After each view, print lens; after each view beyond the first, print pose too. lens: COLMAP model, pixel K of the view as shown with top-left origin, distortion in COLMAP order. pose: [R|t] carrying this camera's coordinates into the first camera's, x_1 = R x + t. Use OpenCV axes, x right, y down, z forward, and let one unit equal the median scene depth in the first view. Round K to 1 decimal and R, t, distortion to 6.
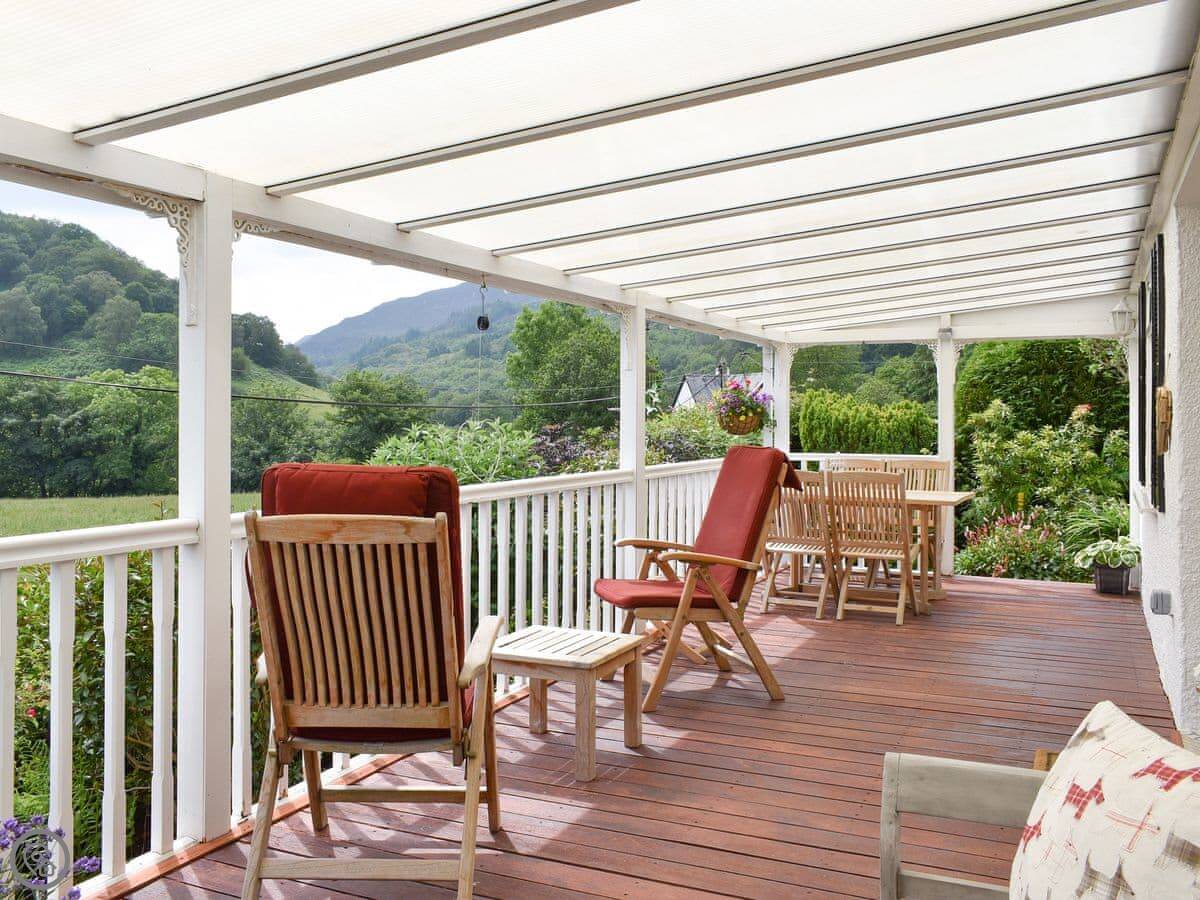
lens RADIAL K [[1048.4, 0, 595.3], [0, 1048.4, 421.3], [0, 0, 1]] dist [-0.019217, -0.004156]
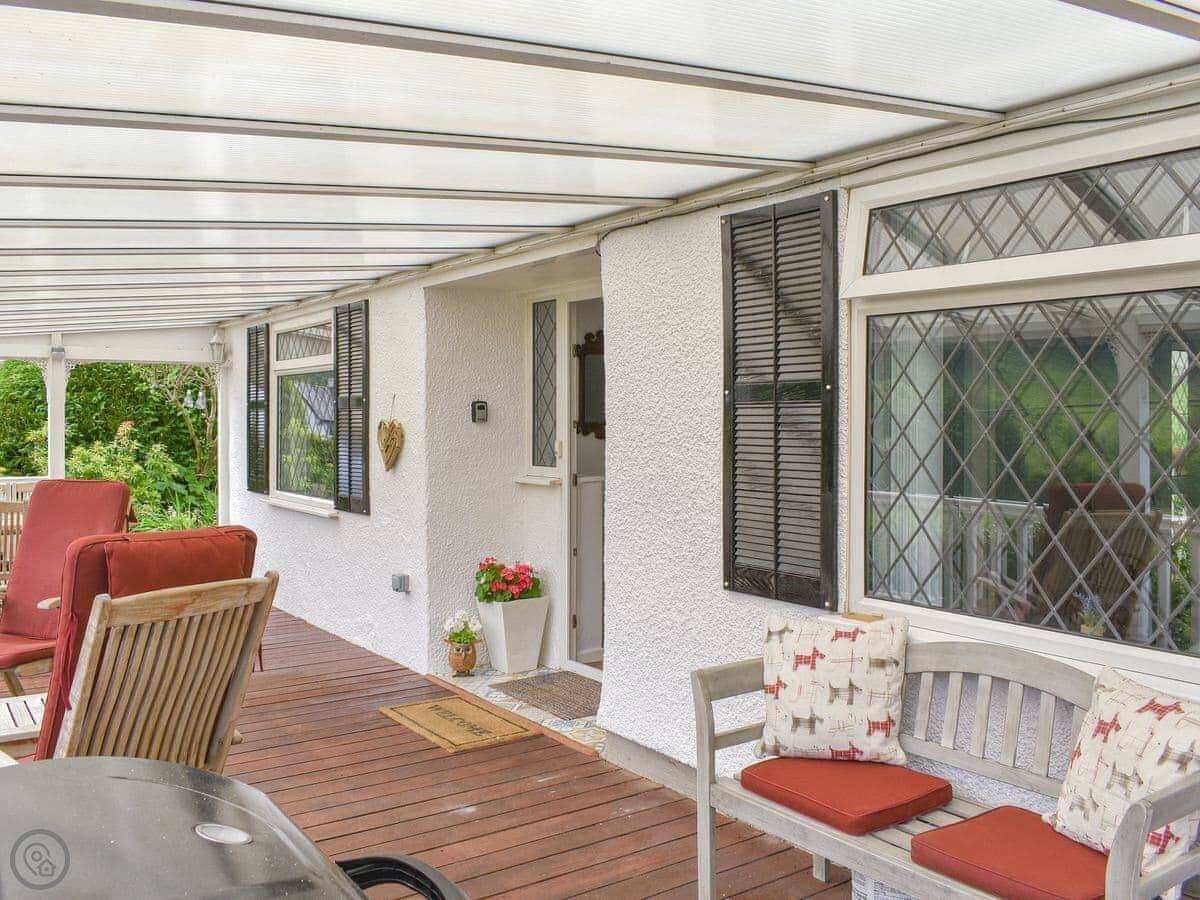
lens RADIAL K [[1048.4, 0, 595.3], [0, 1048.4, 421.3], [0, 0, 1]] dist [-0.019217, -0.004156]
pose [[0.492622, -0.002355, 0.870240, -0.230529], [0.003450, 0.999994, 0.000753, -0.015173], [-0.870237, 0.002631, 0.492627, 0.056862]]
